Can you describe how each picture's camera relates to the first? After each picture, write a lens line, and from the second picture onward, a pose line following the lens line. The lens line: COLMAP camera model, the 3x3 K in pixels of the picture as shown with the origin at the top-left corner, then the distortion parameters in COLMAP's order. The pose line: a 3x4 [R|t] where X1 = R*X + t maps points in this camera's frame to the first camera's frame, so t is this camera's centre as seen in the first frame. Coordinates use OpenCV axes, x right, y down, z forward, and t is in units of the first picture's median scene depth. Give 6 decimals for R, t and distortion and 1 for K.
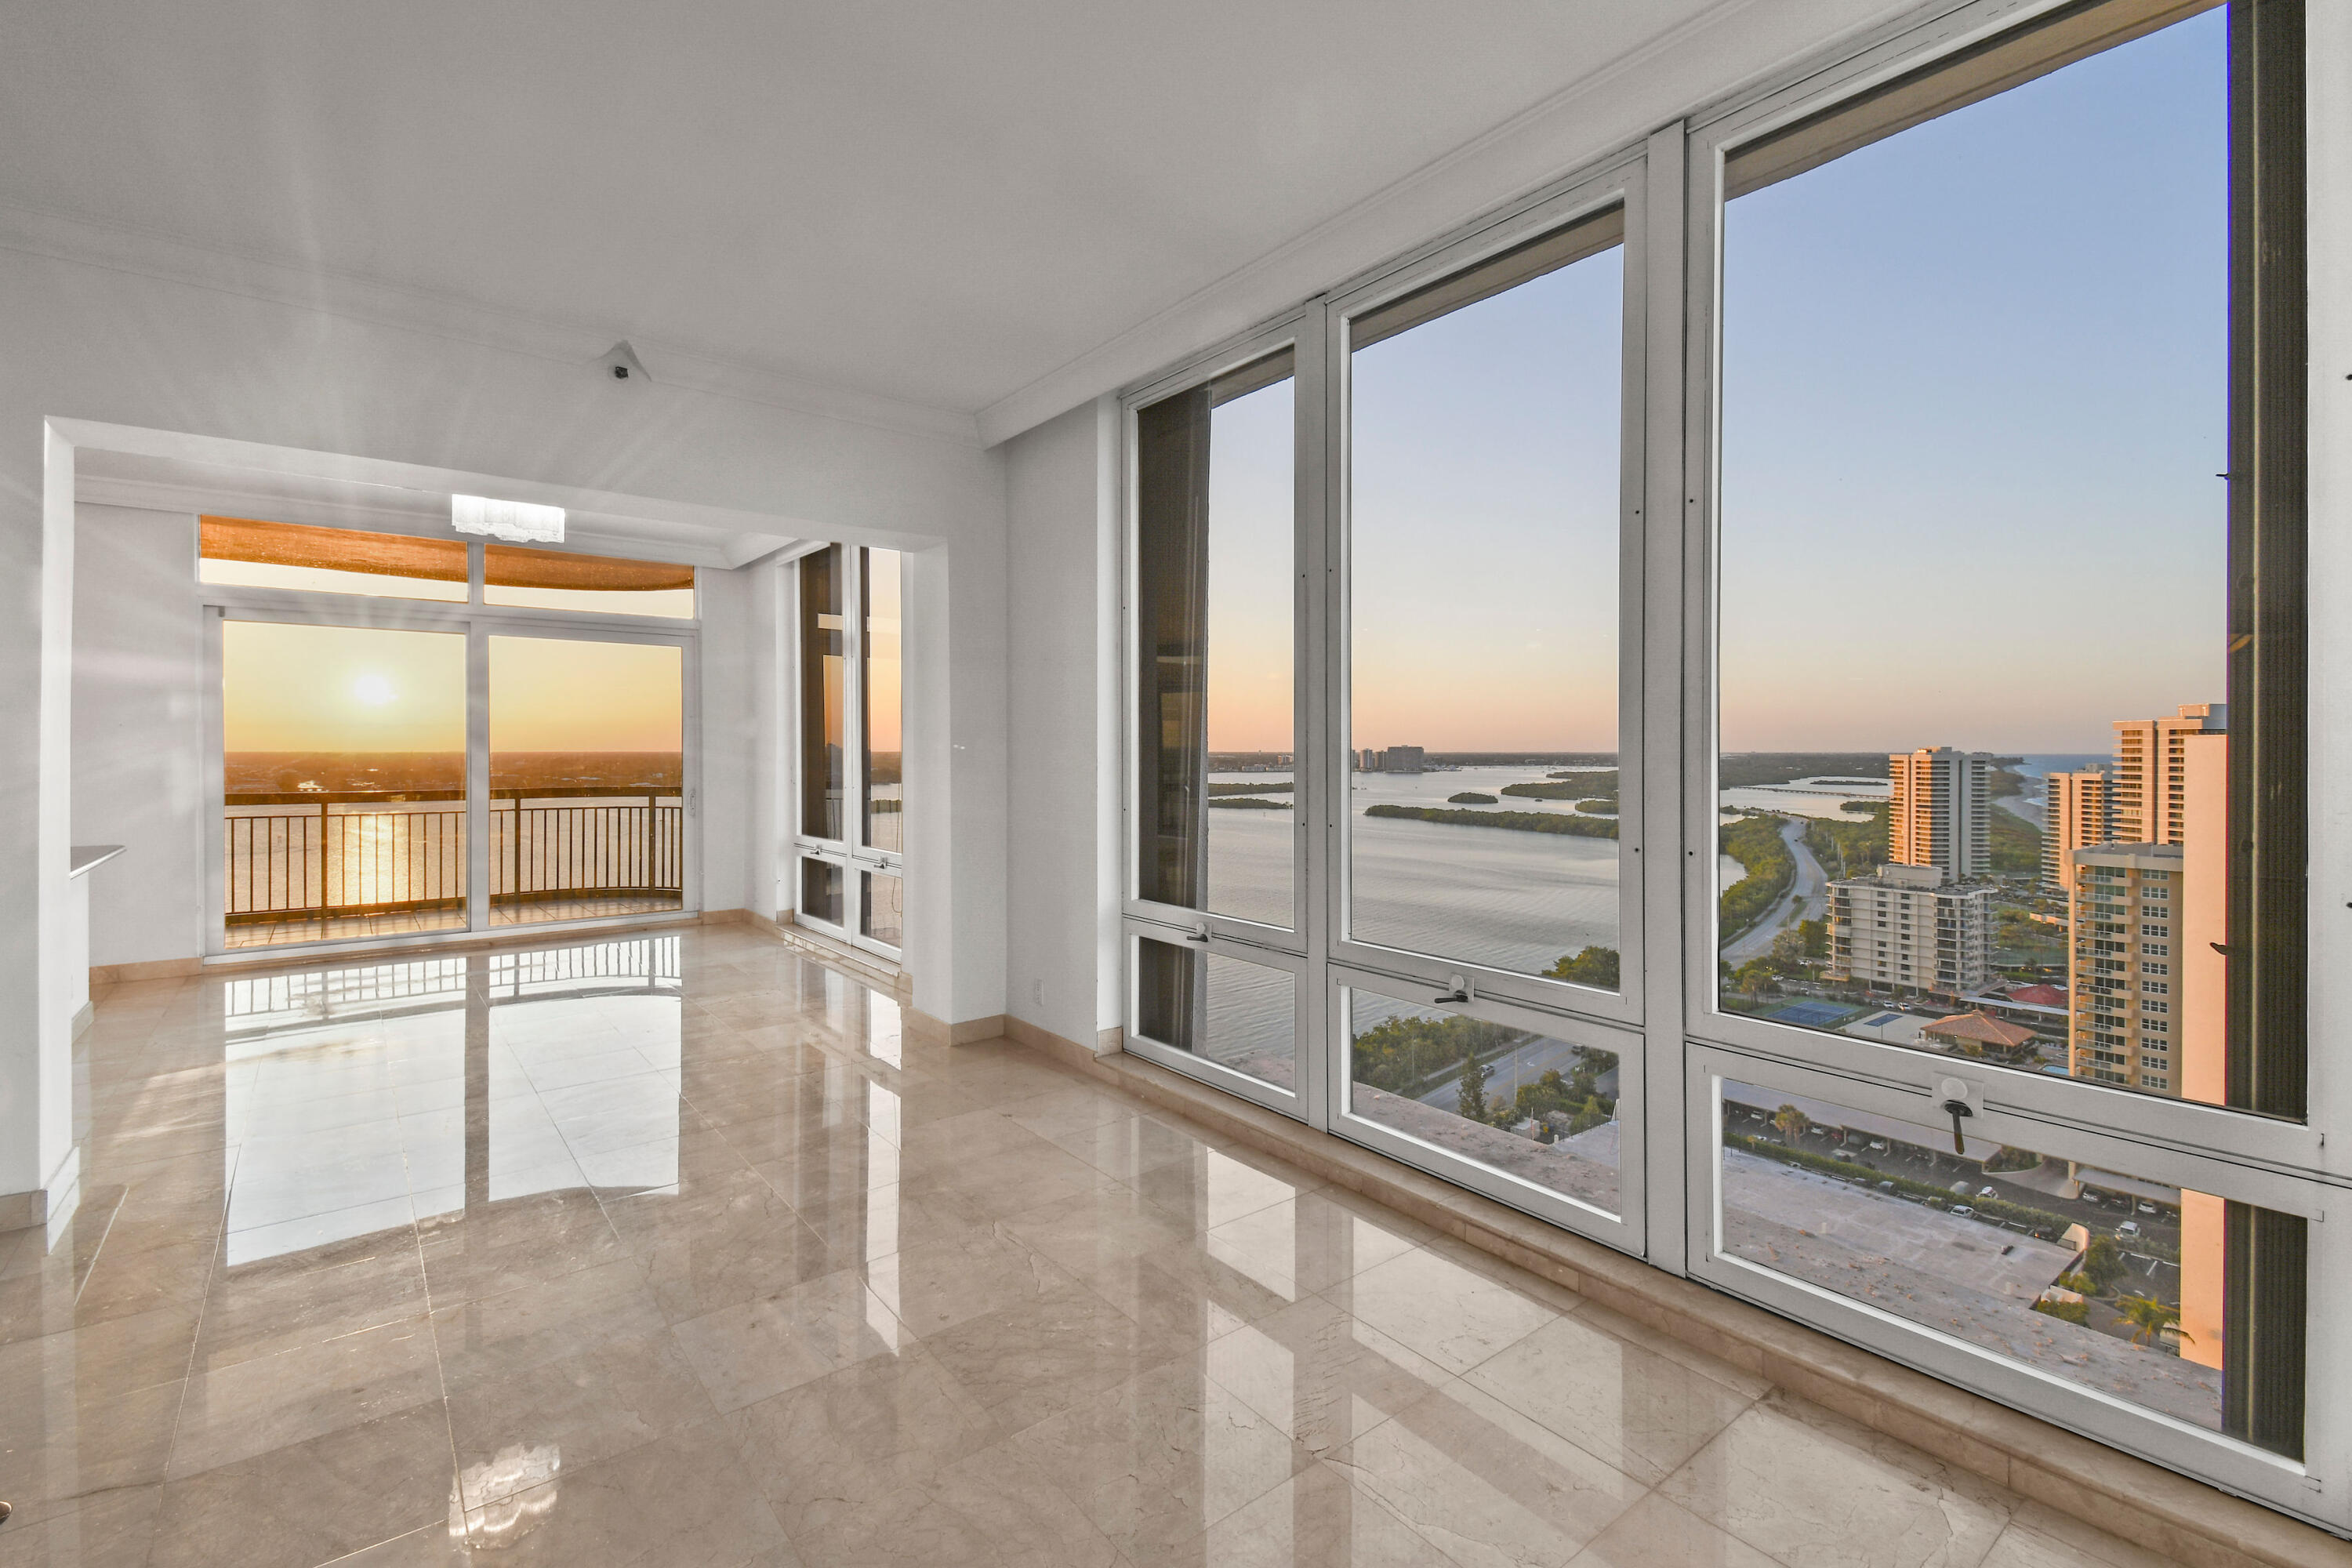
lens RADIAL K [[1052.2, 0, 1133.1], [0, 1052.2, 750.3], [0, 0, 1]] dist [0.035854, -0.014724]
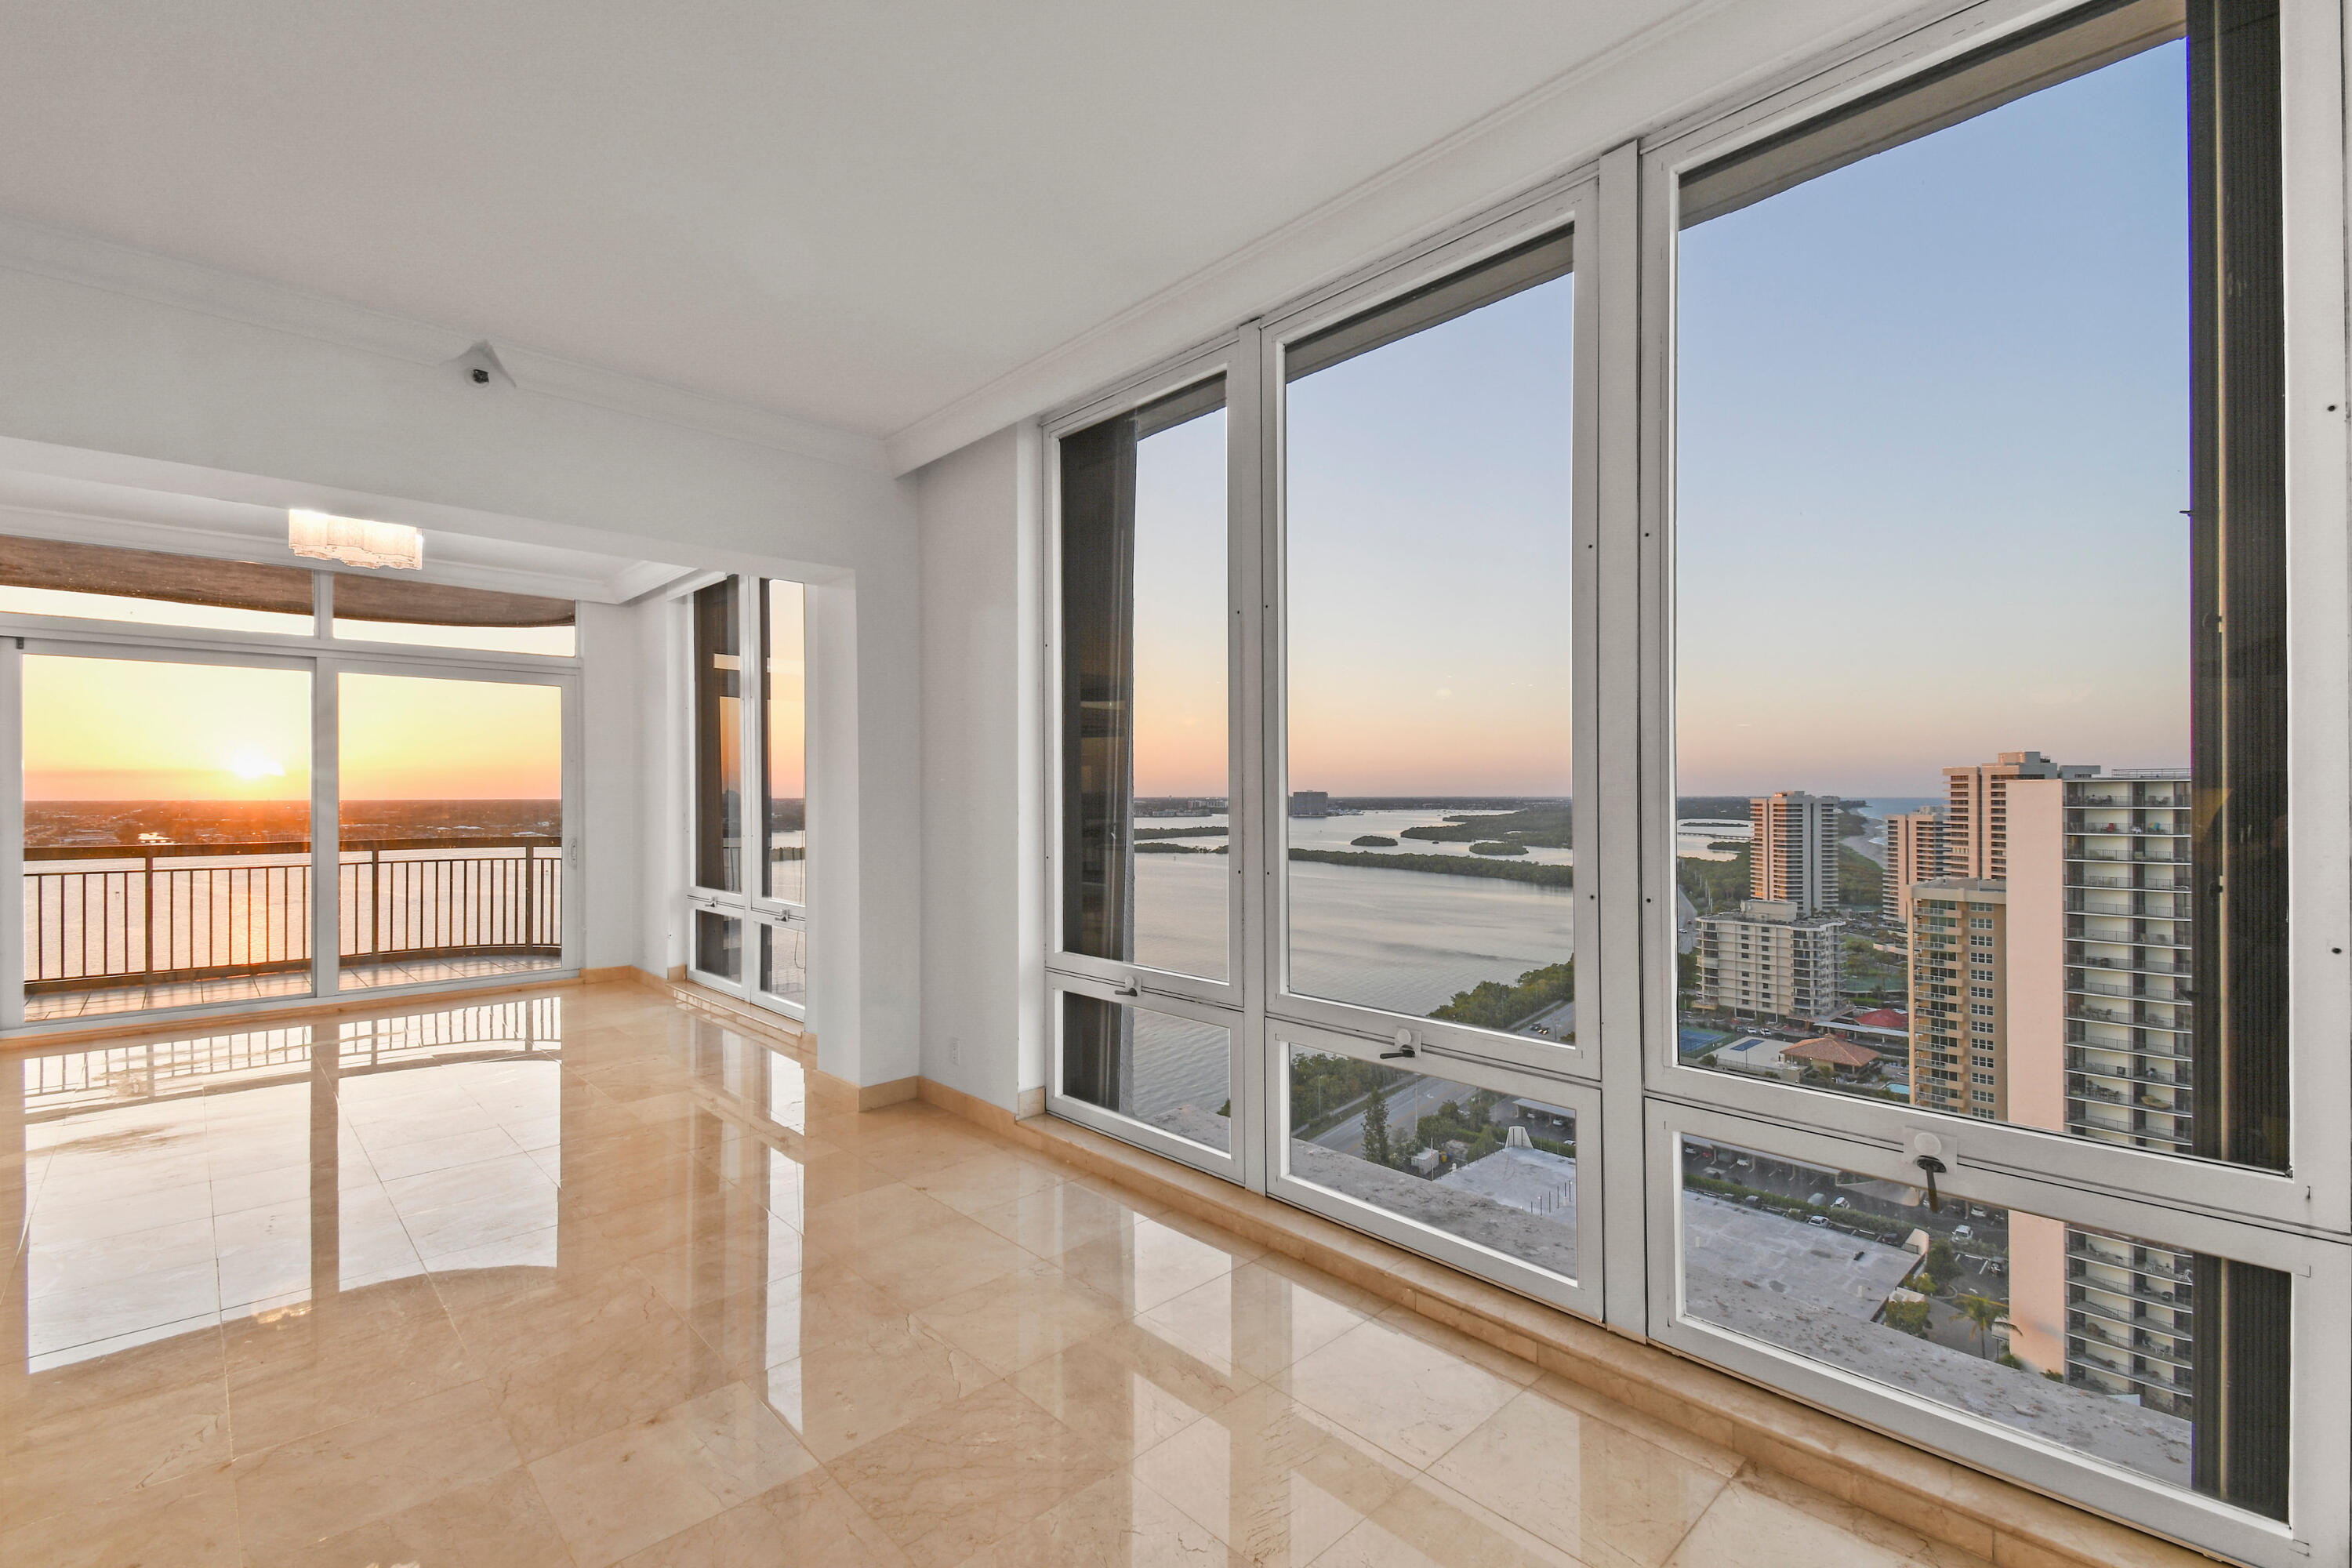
lens RADIAL K [[1052.2, 0, 1157.9], [0, 1052.2, 790.4], [0, 0, 1]] dist [0.035854, -0.014724]
pose [[0.994352, -0.002080, 0.106116, -0.006930], [0.002627, 0.999984, -0.005008, 0.000350], [-0.106104, 0.005259, 0.994341, 0.034163]]
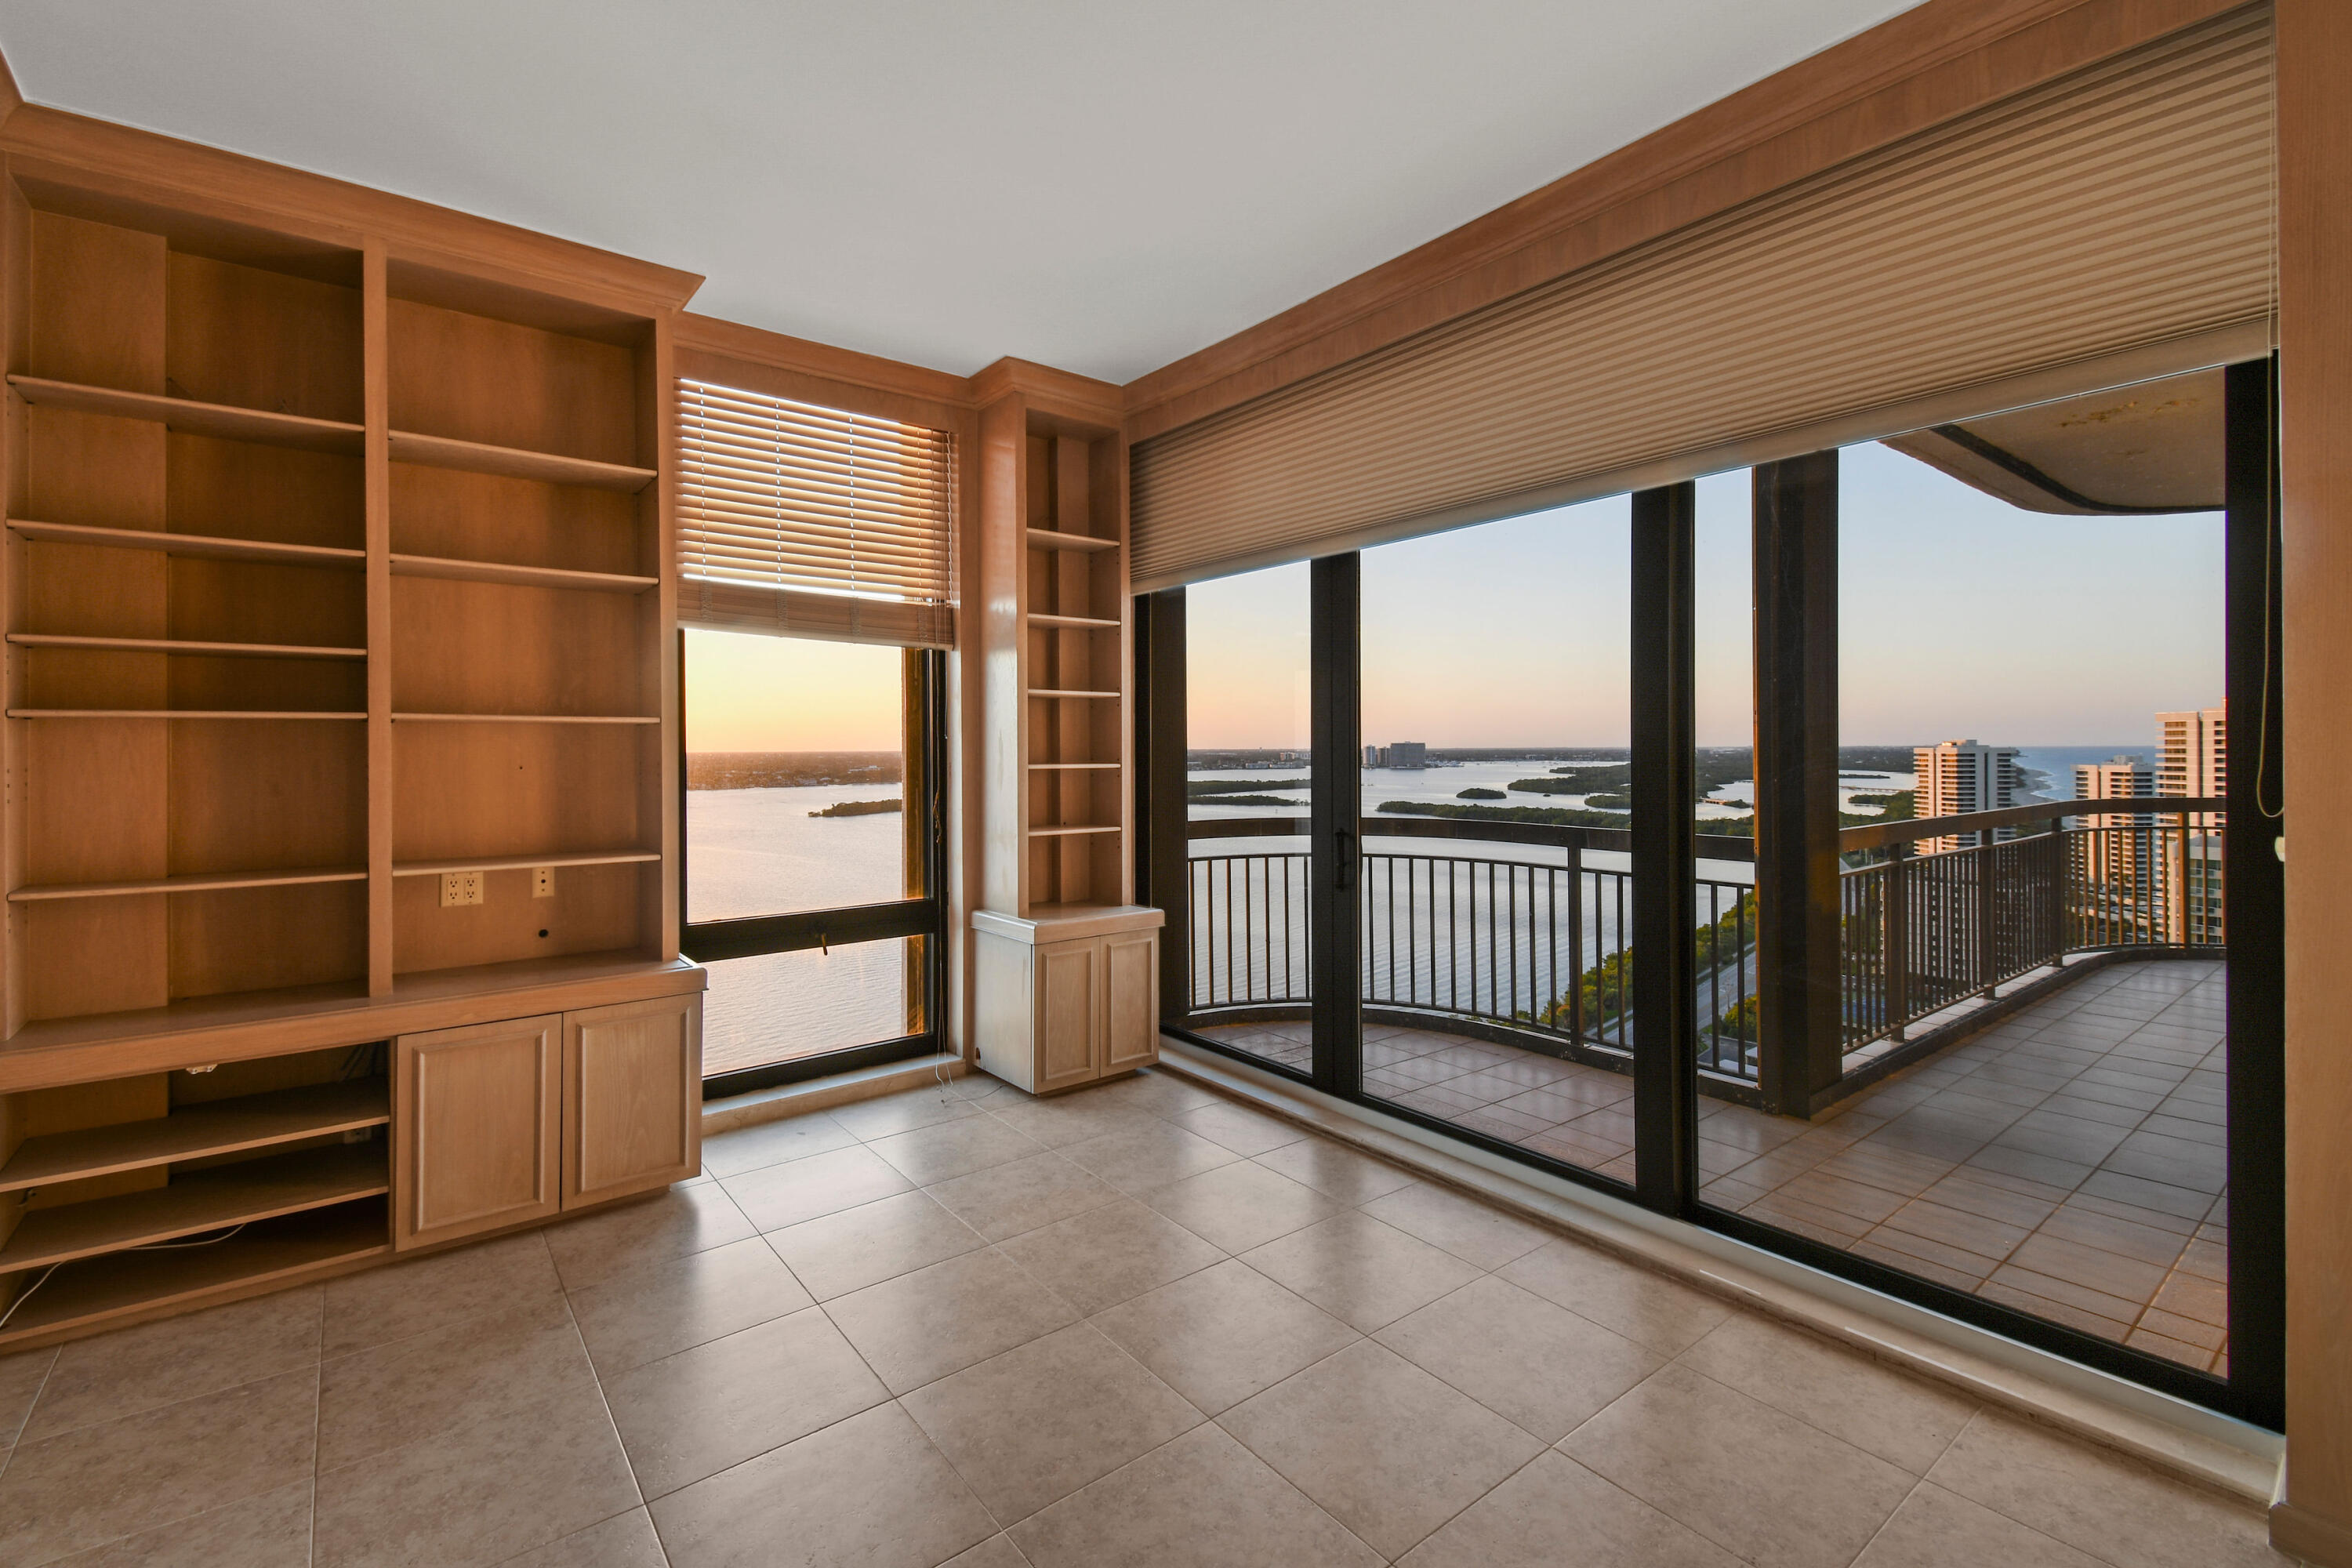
lens RADIAL K [[1052.2, 0, 1168.8], [0, 1052.2, 742.0], [0, 0, 1]] dist [0.035854, -0.014724]
pose [[0.999707, -0.006383, 0.023340, -0.881648], [0.006523, 0.999961, -0.005928, -0.010025], [-0.023301, 0.006079, 0.999710, 0.627005]]
